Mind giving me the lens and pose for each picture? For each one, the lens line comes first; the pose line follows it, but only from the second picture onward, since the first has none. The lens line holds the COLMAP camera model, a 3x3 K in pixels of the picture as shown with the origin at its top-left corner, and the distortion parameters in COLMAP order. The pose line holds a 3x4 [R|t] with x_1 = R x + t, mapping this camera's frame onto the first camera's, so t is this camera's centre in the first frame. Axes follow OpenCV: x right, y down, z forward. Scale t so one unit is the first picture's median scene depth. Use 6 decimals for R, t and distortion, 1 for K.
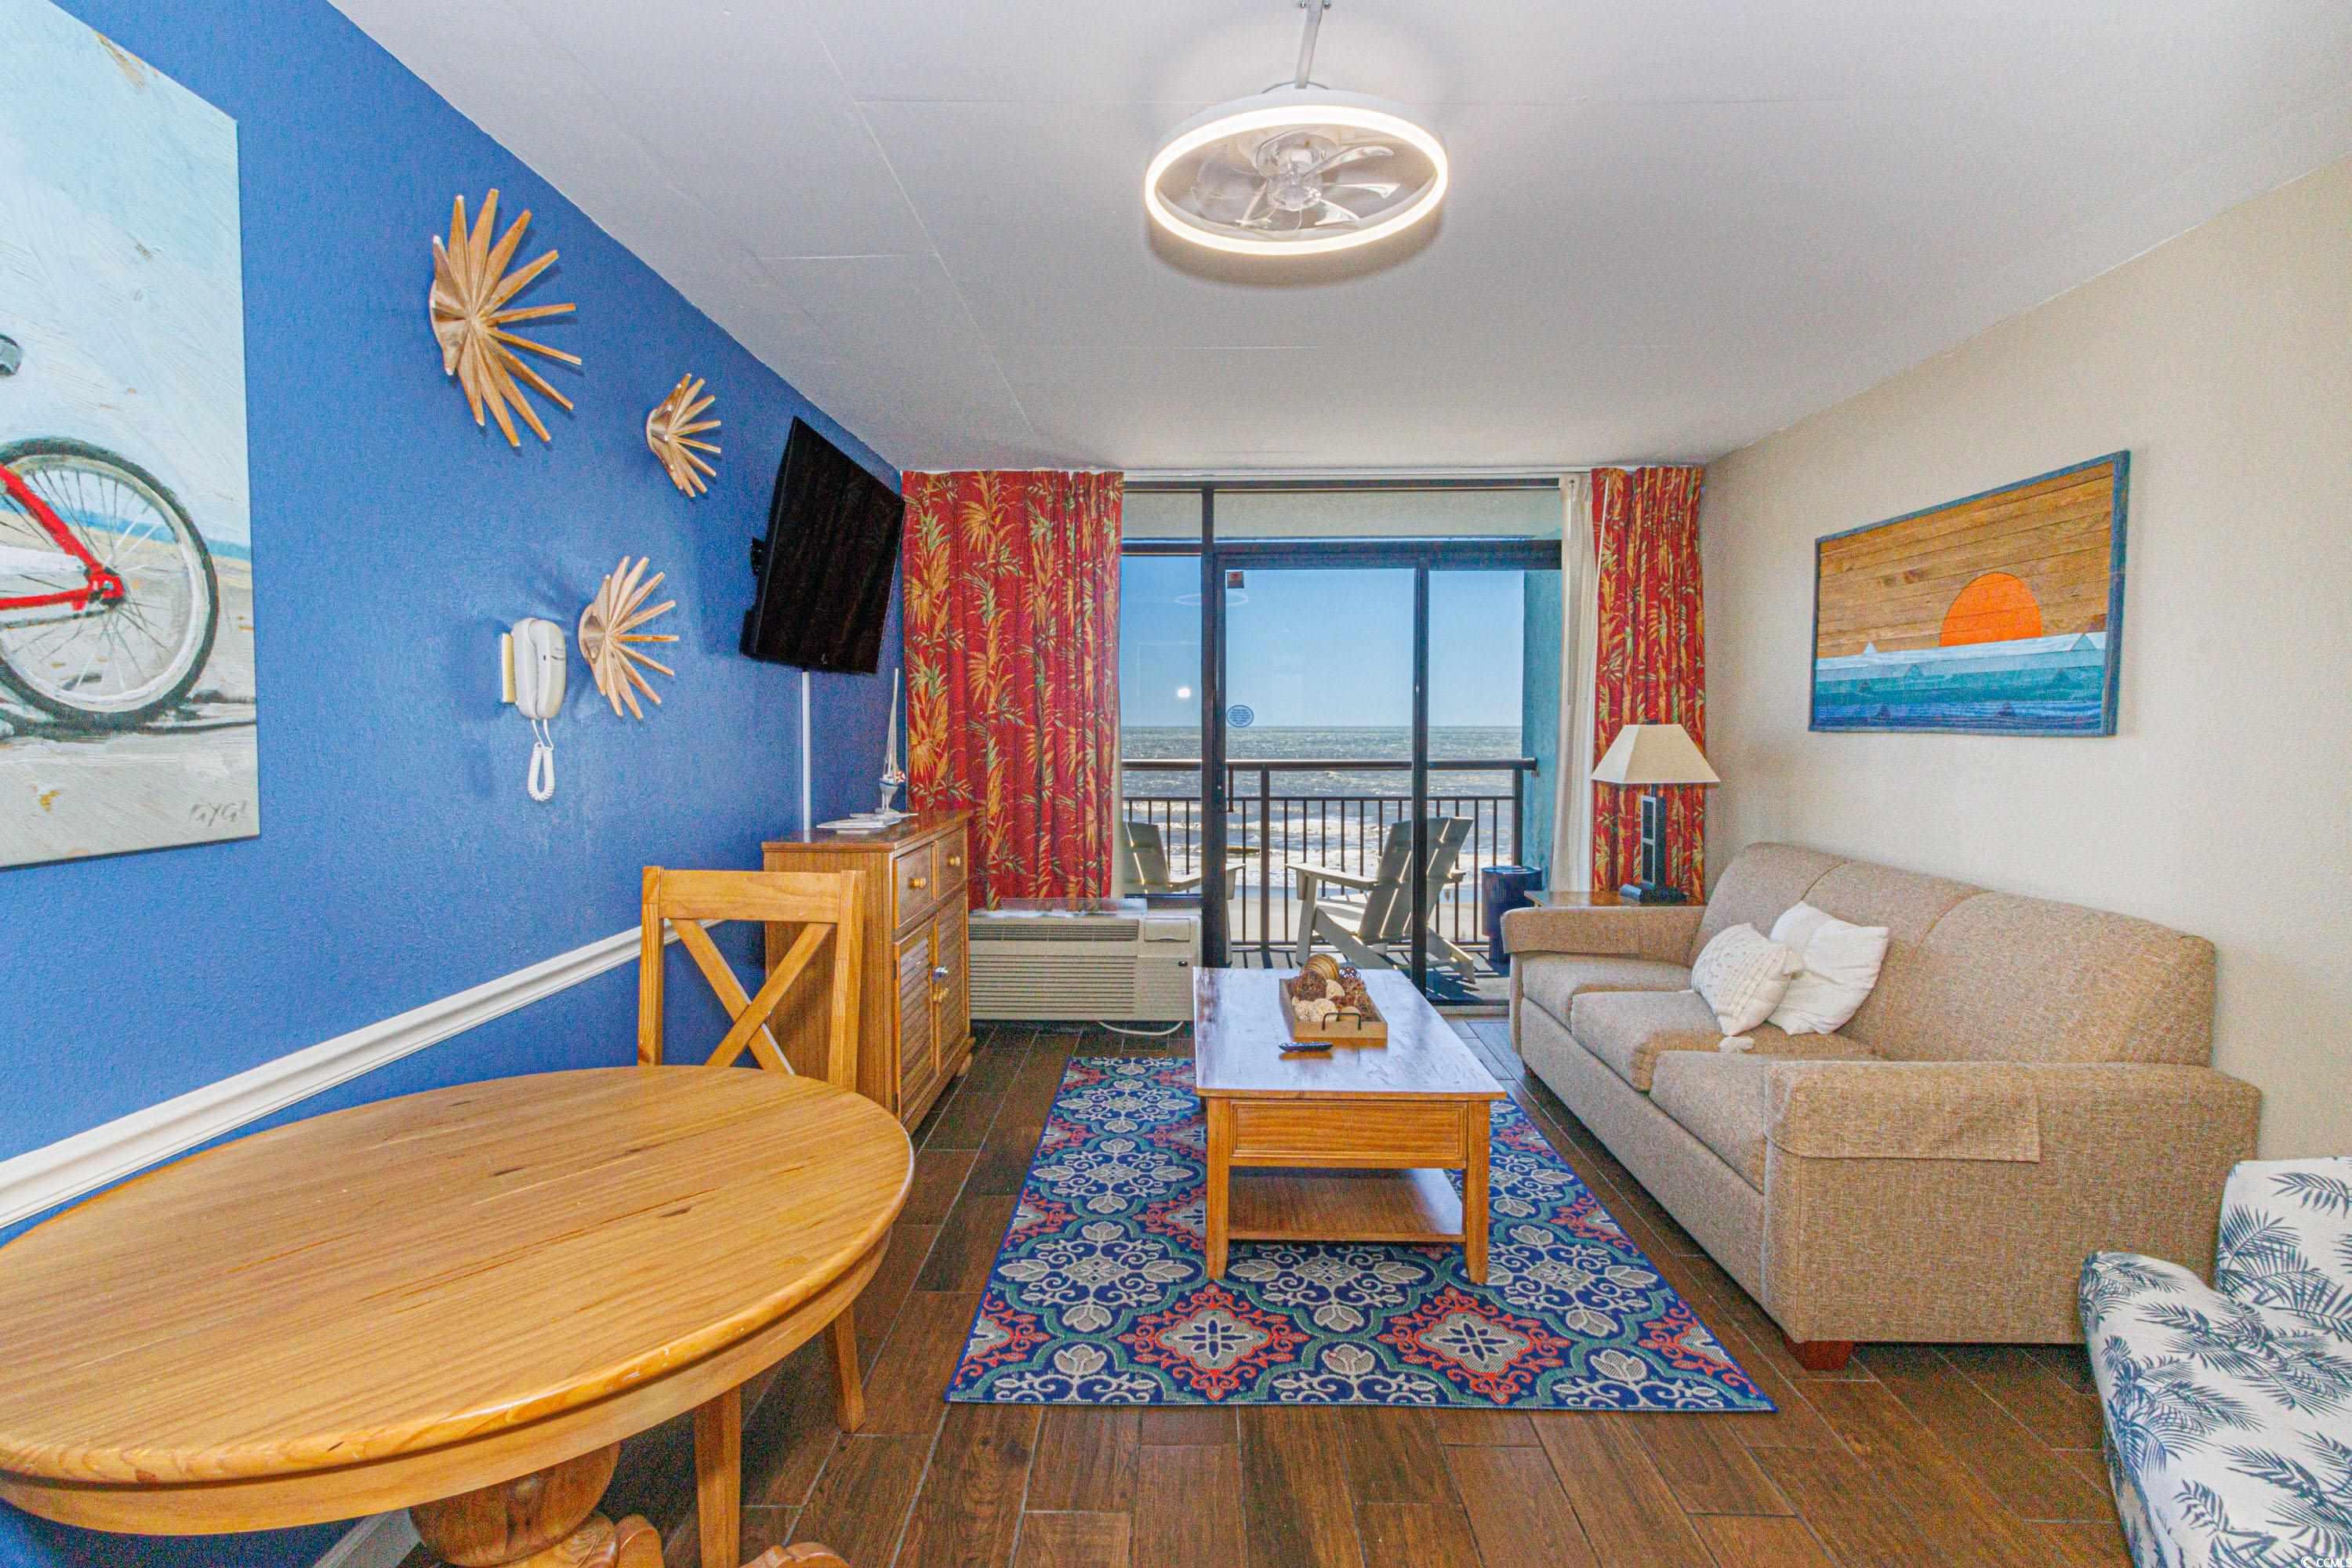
lens RADIAL K [[1082.4, 0, 1168.6], [0, 1082.4, 770.6], [0, 0, 1]] dist [0.001157, 0.000961]
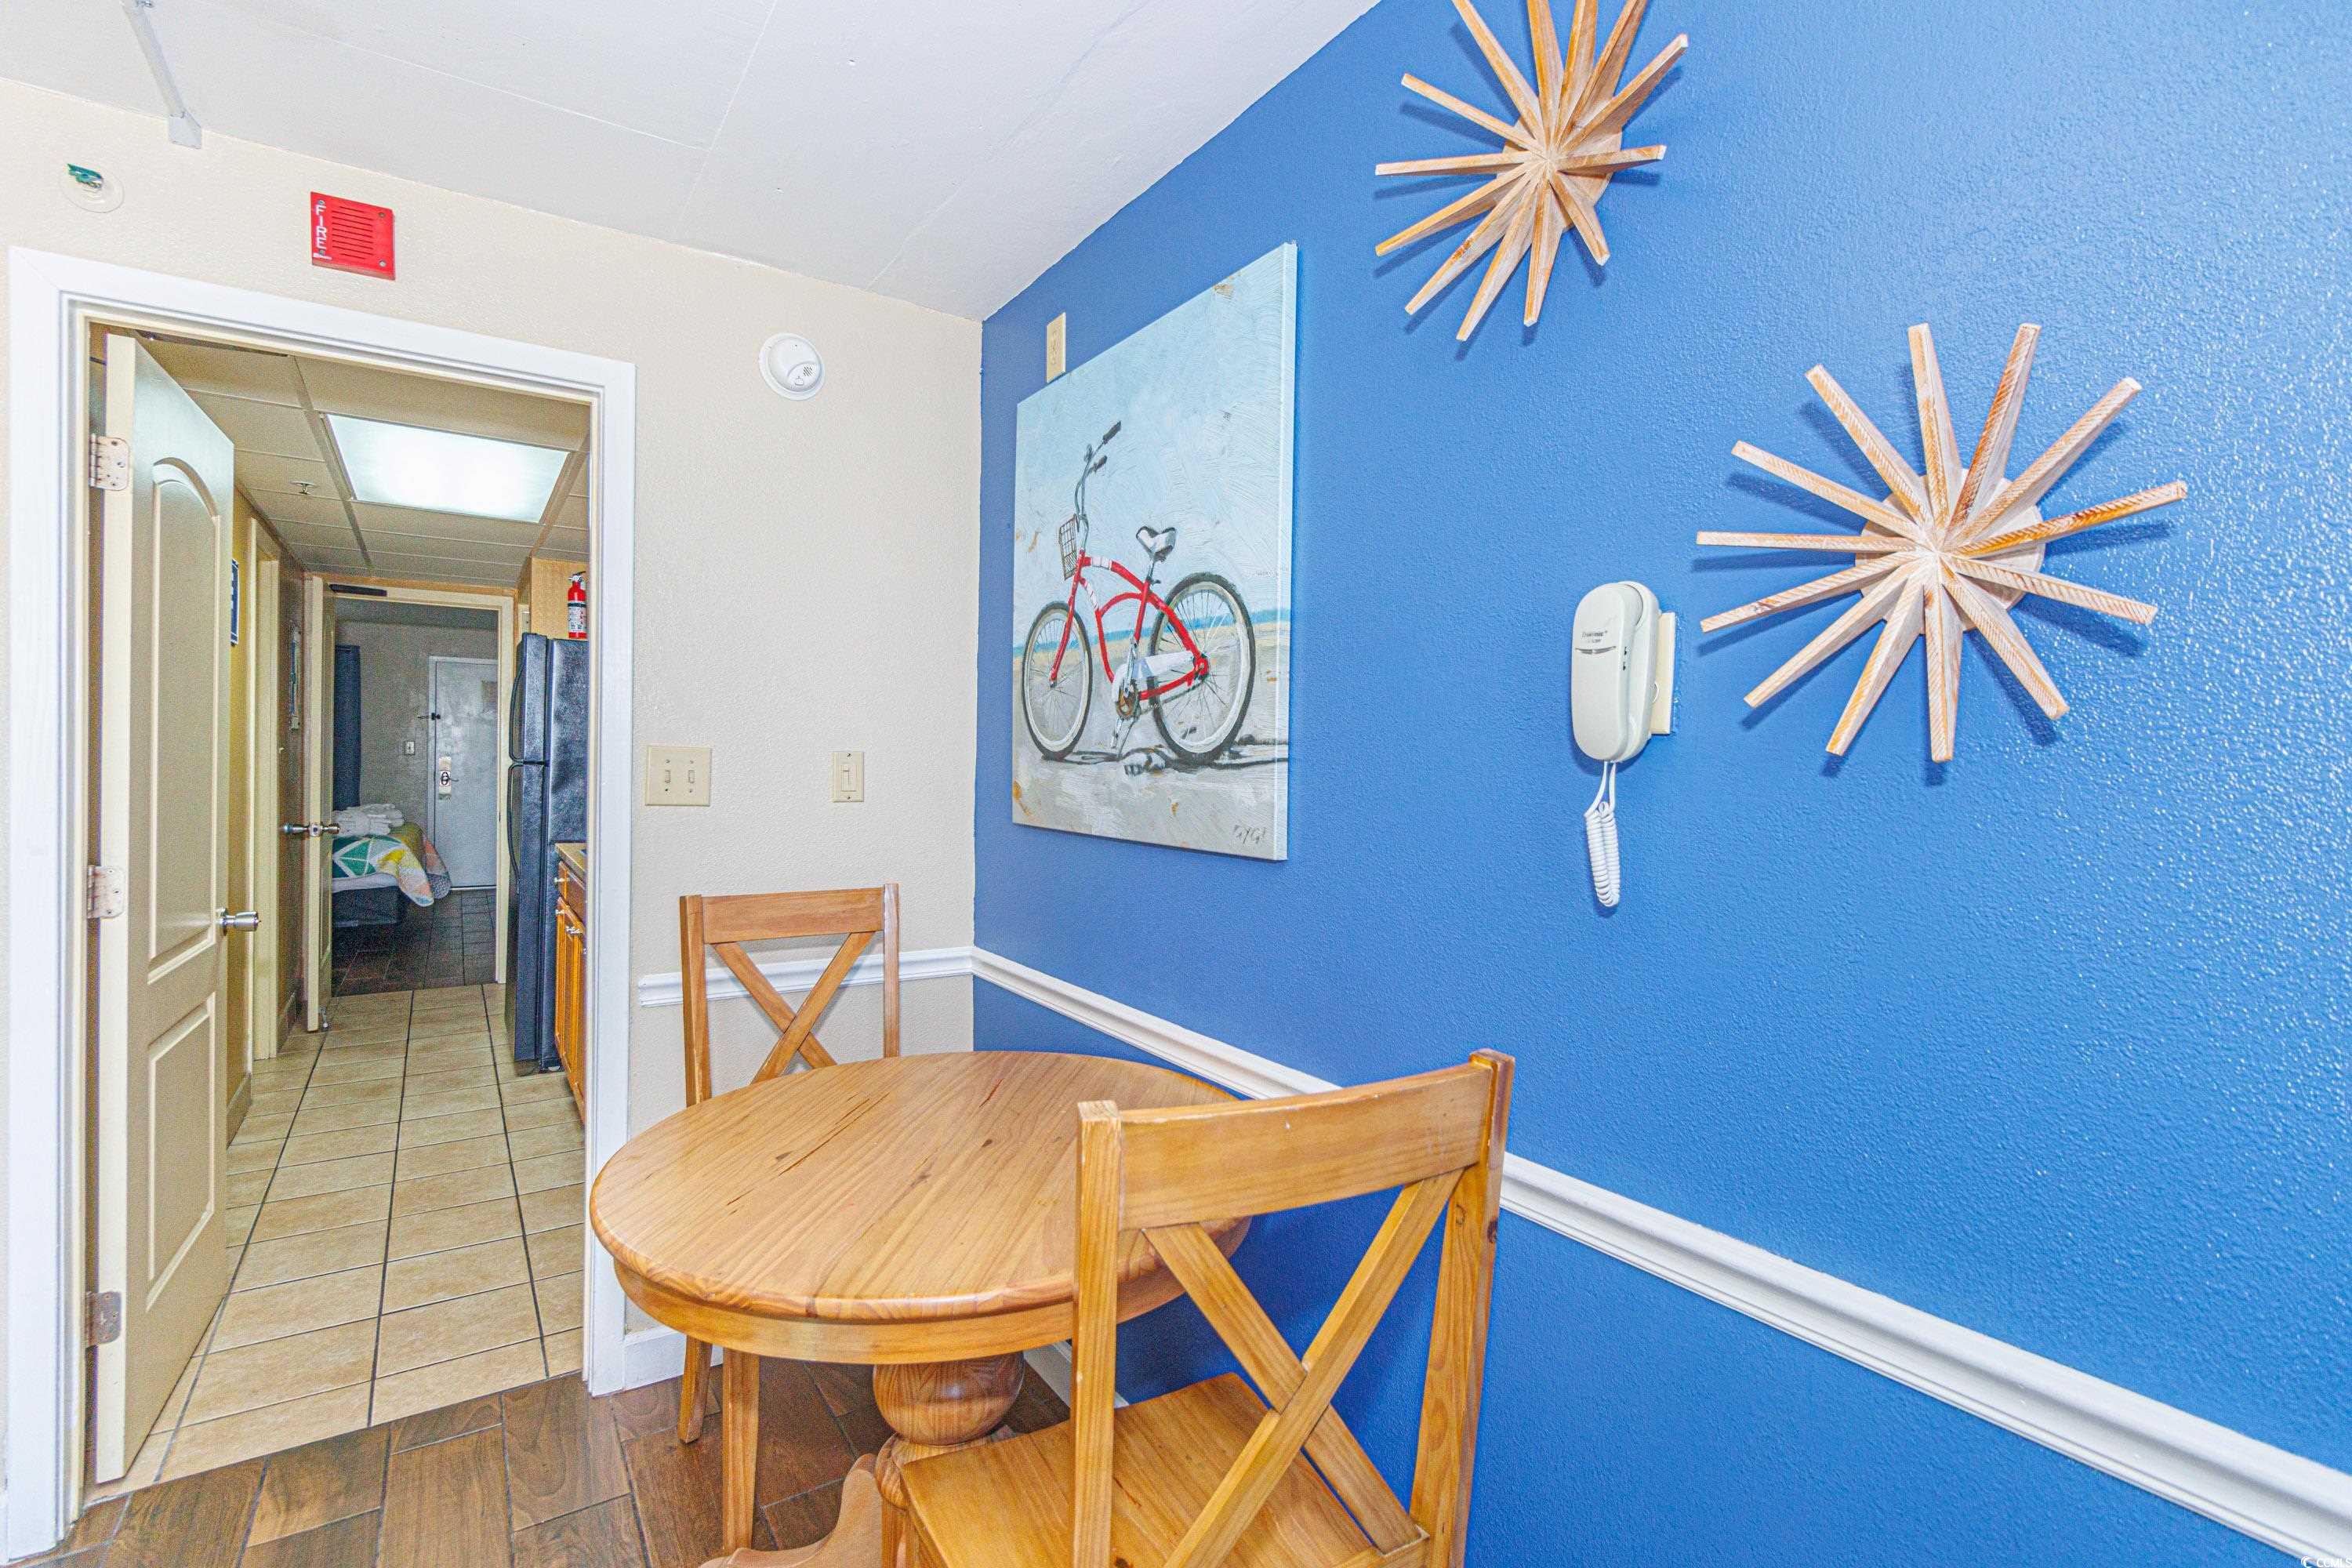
lens RADIAL K [[1089.2, 0, 1165.1], [0, 1089.2, 769.5], [0, 0, 1]] dist [0.002227, 0.000594]
pose [[-0.826834, -0.008378, -0.562384, -0.032102], [-0.041013, 0.998125, 0.045430, -0.026485], [0.560949, 0.060628, -0.825627, 0.600859]]
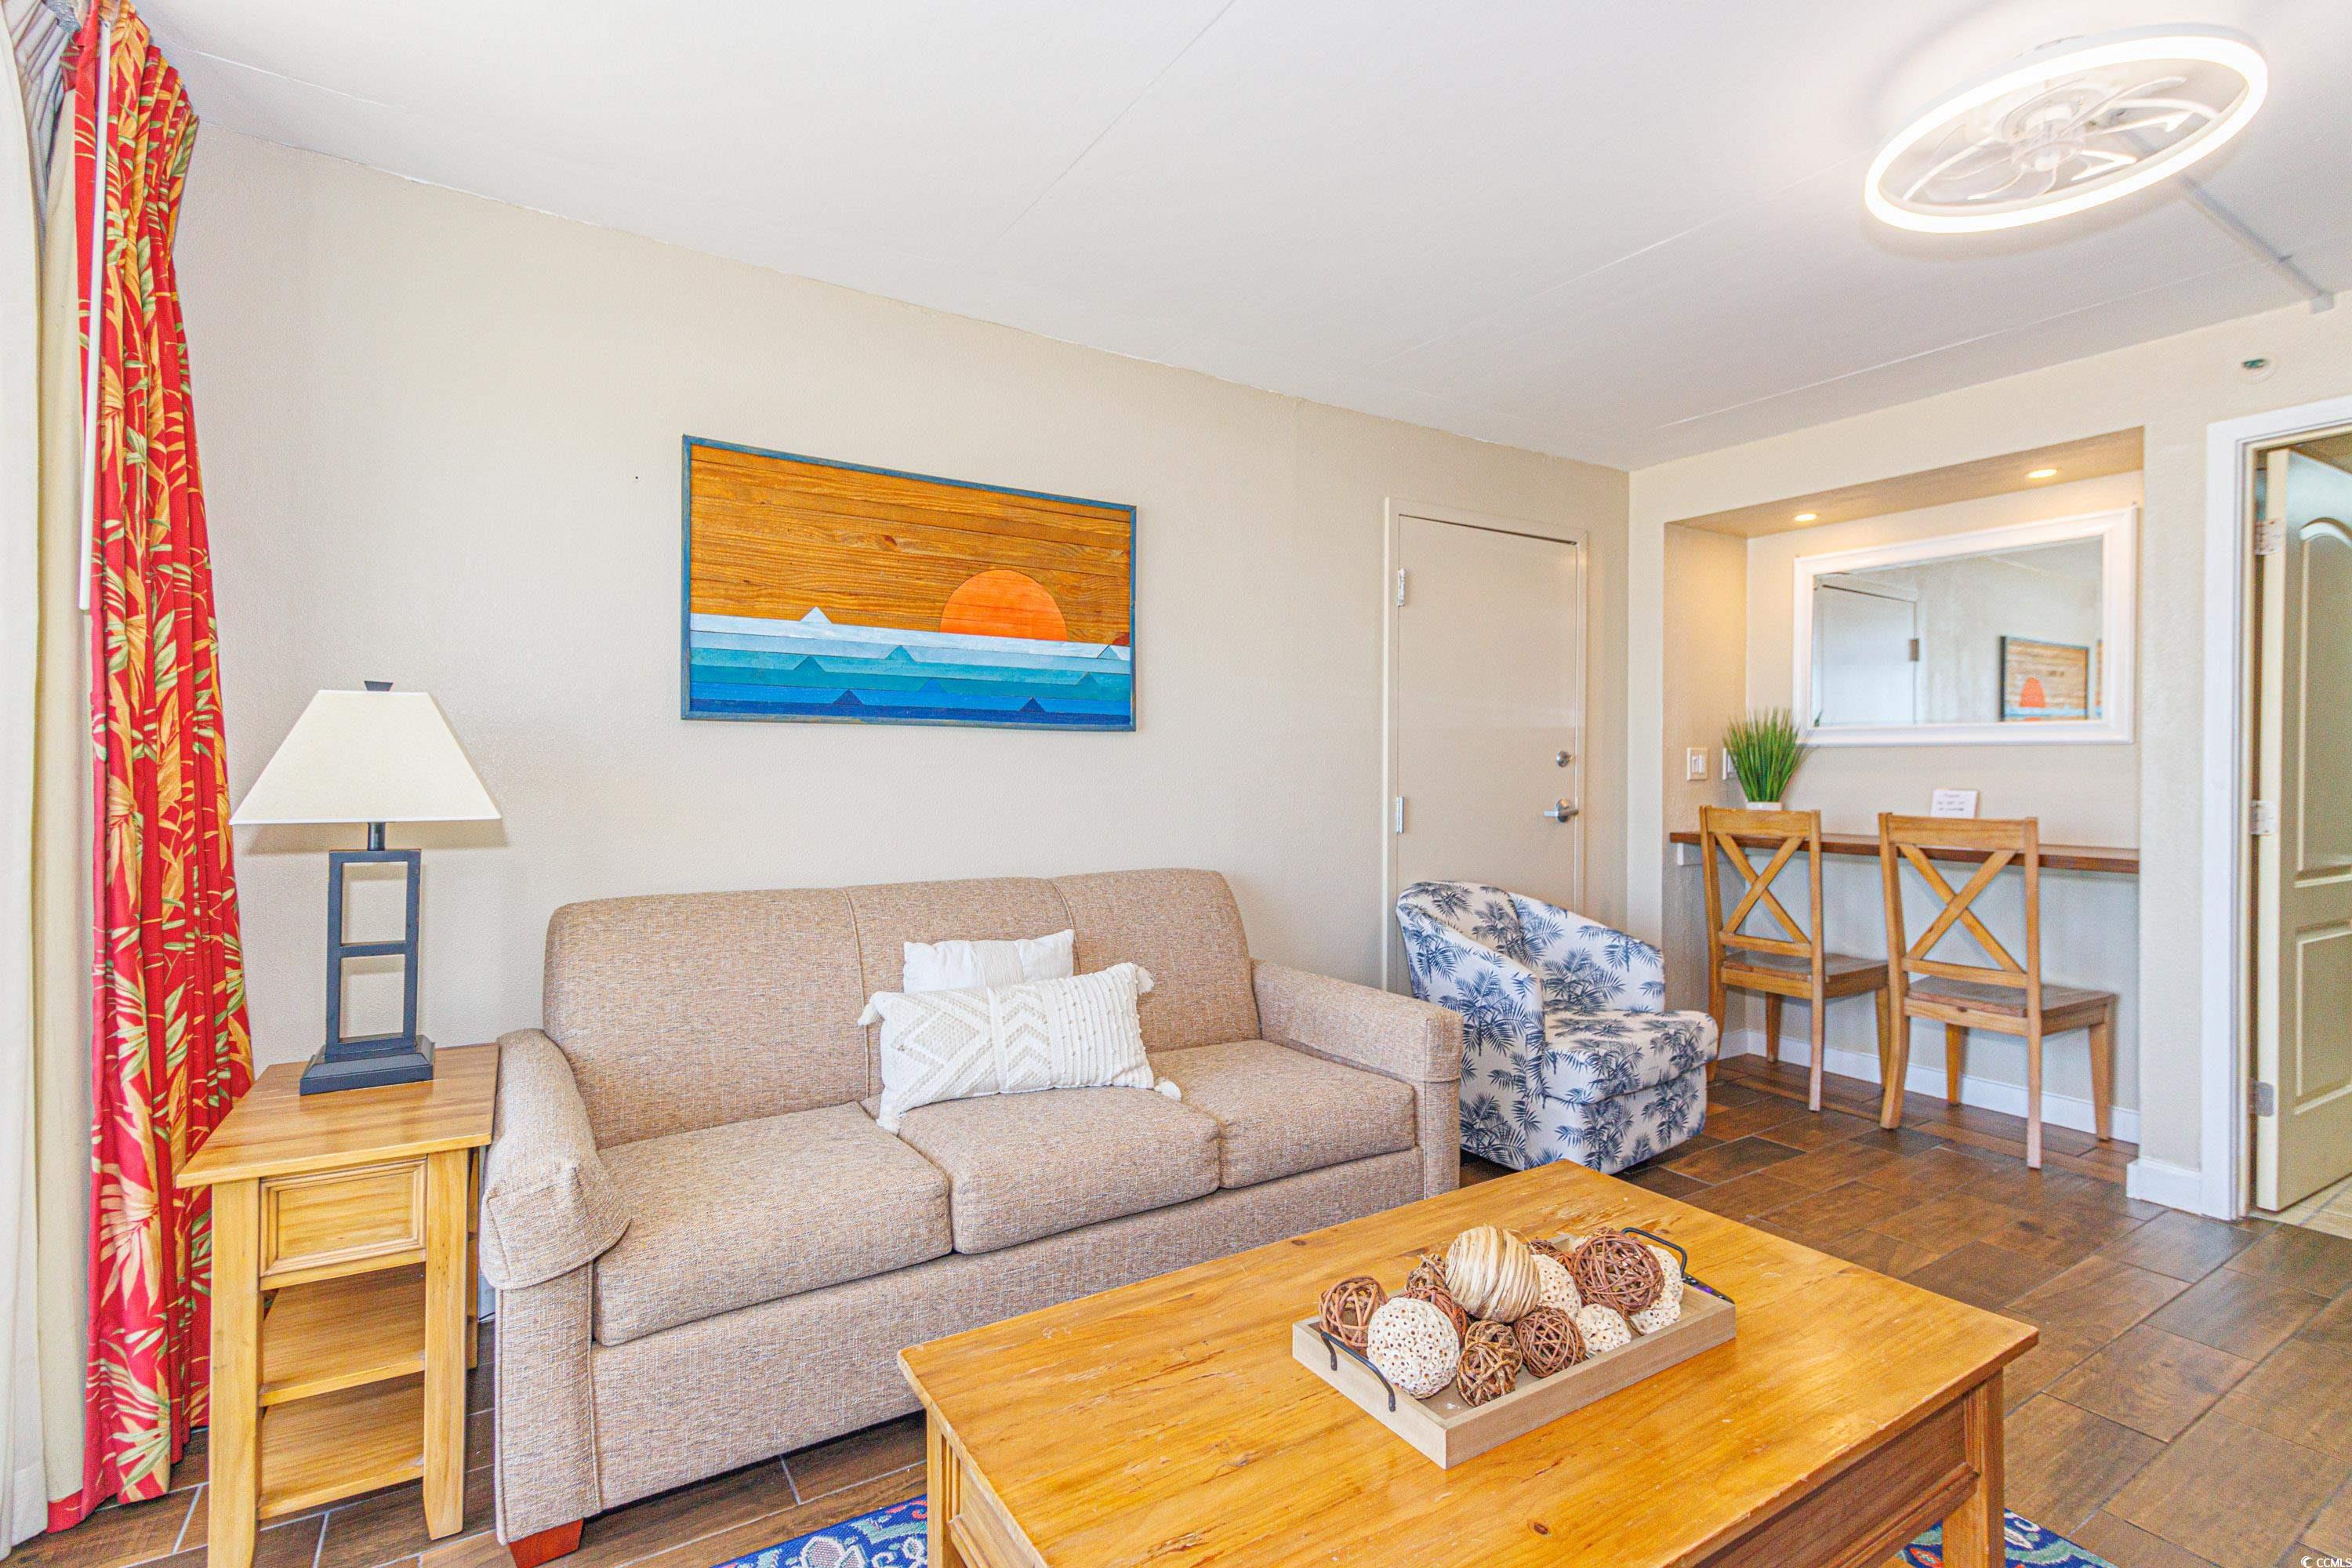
lens RADIAL K [[1061.7, 0, 1157.7], [0, 1061.7, 773.2], [0, 0, 1]] dist [0.001870, 0.000745]
pose [[-0.551431, -0.008667, 0.834175, -0.095383], [0.033324, 0.998919, 0.032407, -0.012045], [-0.833554, 0.045668, -0.550546, 0.914393]]
